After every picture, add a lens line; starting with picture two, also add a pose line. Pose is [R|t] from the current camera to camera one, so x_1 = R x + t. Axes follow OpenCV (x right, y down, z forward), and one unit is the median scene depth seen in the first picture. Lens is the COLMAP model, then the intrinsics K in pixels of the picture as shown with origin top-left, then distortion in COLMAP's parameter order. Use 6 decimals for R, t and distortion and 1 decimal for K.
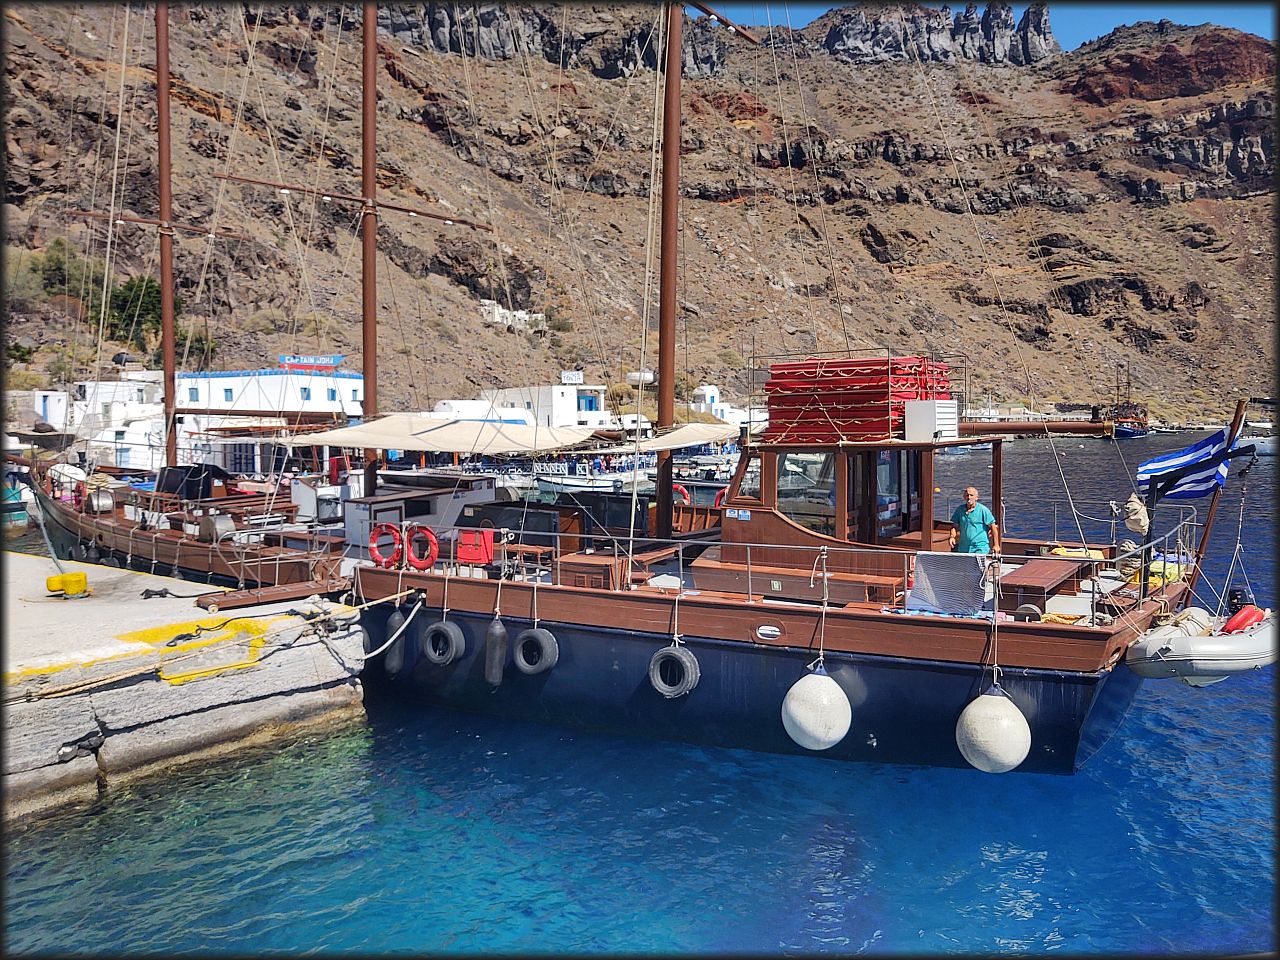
lens RADIAL K [[984.5, 0, 640.0], [0, 984.5, 480.0], [0, 0, 1]] dist [-0.043348, 0.004423]
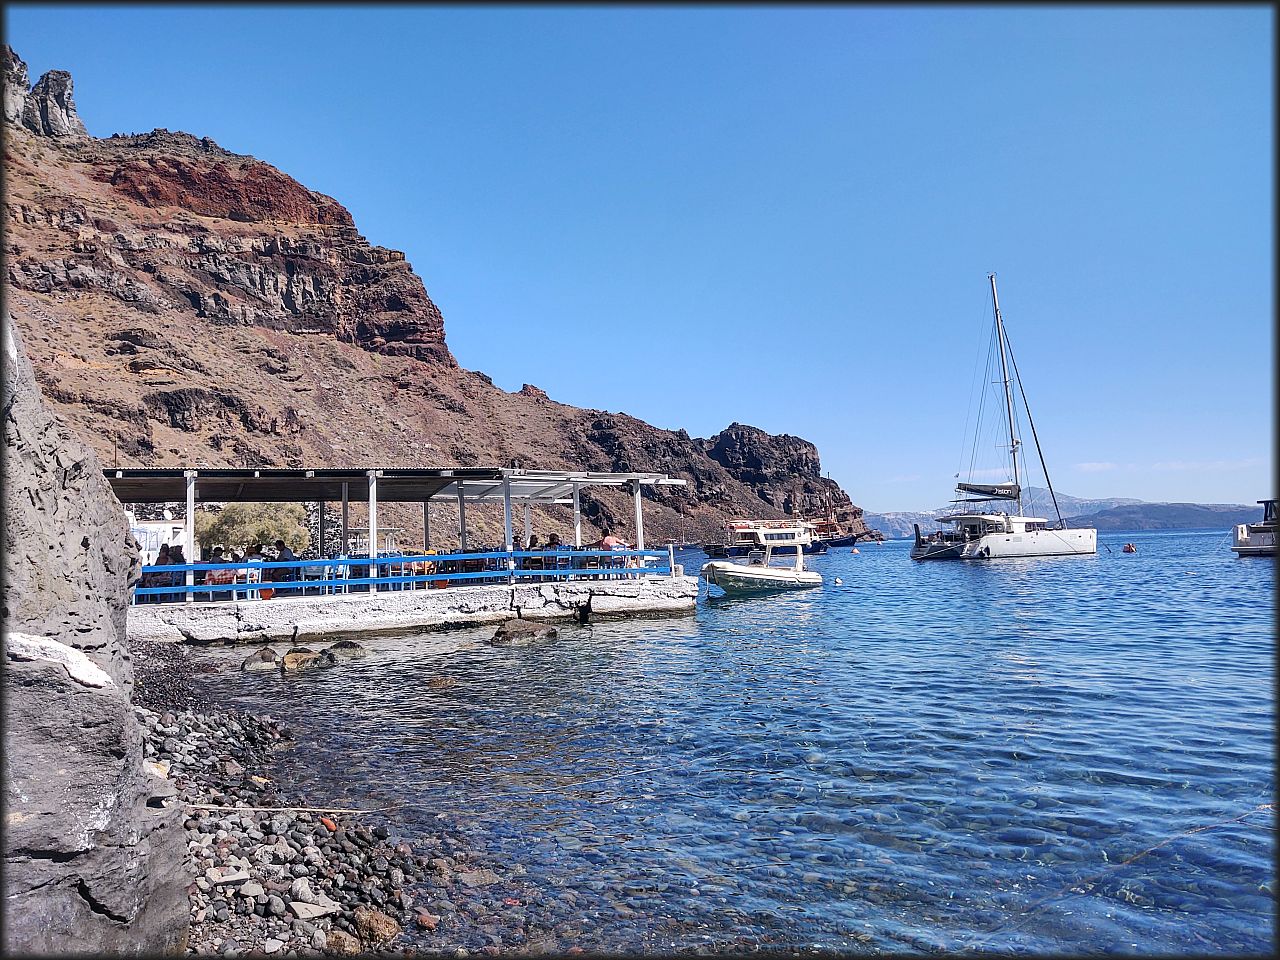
lens RADIAL K [[982.9, 0, 656.6], [0, 982.9, 477.3], [0, 0, 1]] dist [-0.008394, 0.000723]
pose [[0.523624, 0.060436, 0.849803, -0.029867], [0.069281, 0.991156, -0.113178, -0.006303], [-0.849128, 0.118137, 0.514806, 0.188444]]
